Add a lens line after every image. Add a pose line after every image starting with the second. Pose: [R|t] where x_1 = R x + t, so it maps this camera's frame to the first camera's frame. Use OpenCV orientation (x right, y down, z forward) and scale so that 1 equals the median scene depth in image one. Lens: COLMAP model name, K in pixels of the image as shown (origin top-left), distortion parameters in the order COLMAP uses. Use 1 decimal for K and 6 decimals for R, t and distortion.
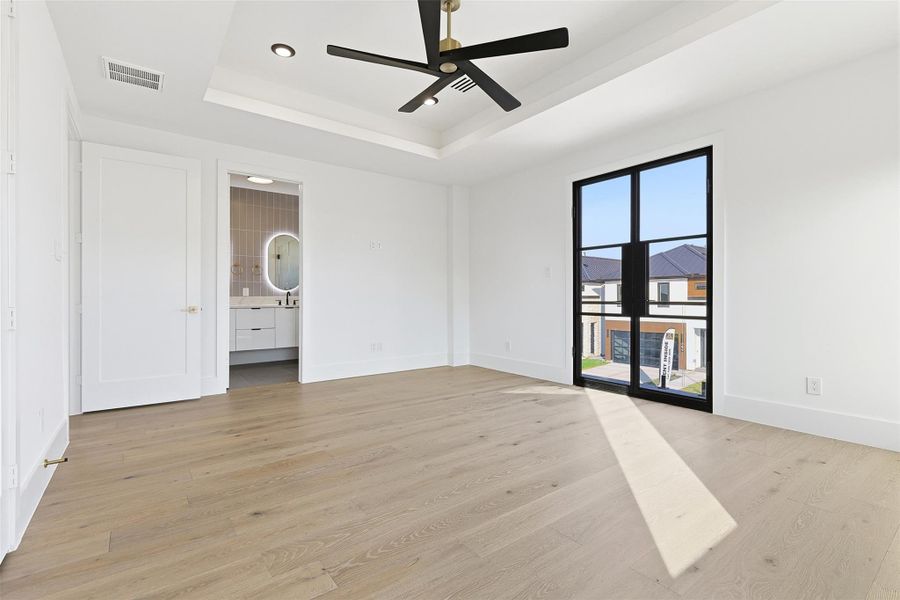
lens RADIAL K [[416.2, 0, 445.8], [0, 416.2, 298.6], [0, 0, 1]] dist [-0.001963, -0.000177]
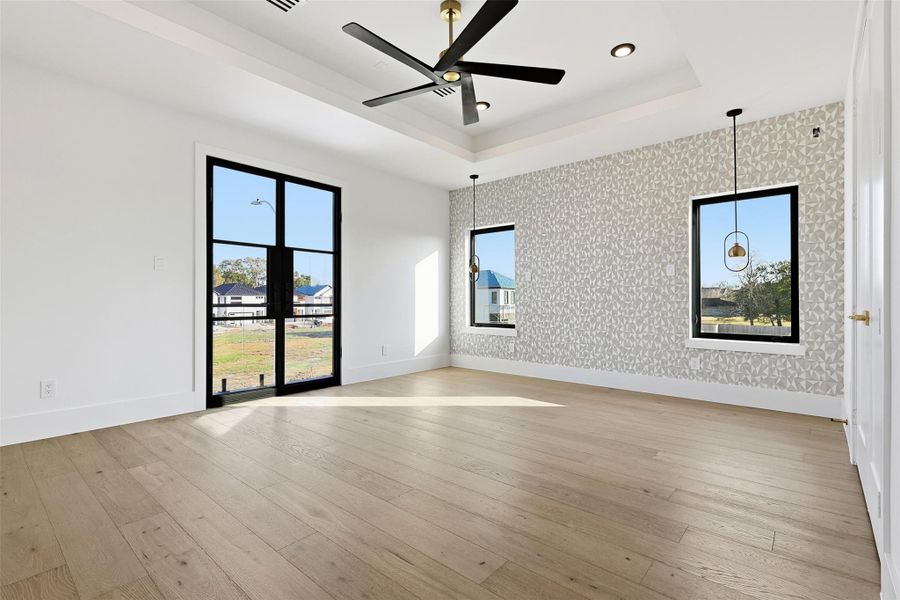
lens RADIAL K [[416.2, 0, 445.8], [0, 416.2, 298.6], [0, 0, 1]] dist [-0.001963, -0.000177]
pose [[-0.212958, 0.003595, 0.977055, -0.658514], [0.003084, 0.999991, -0.003007, -0.001148], [-0.977056, 0.002373, -0.212967, 0.827992]]
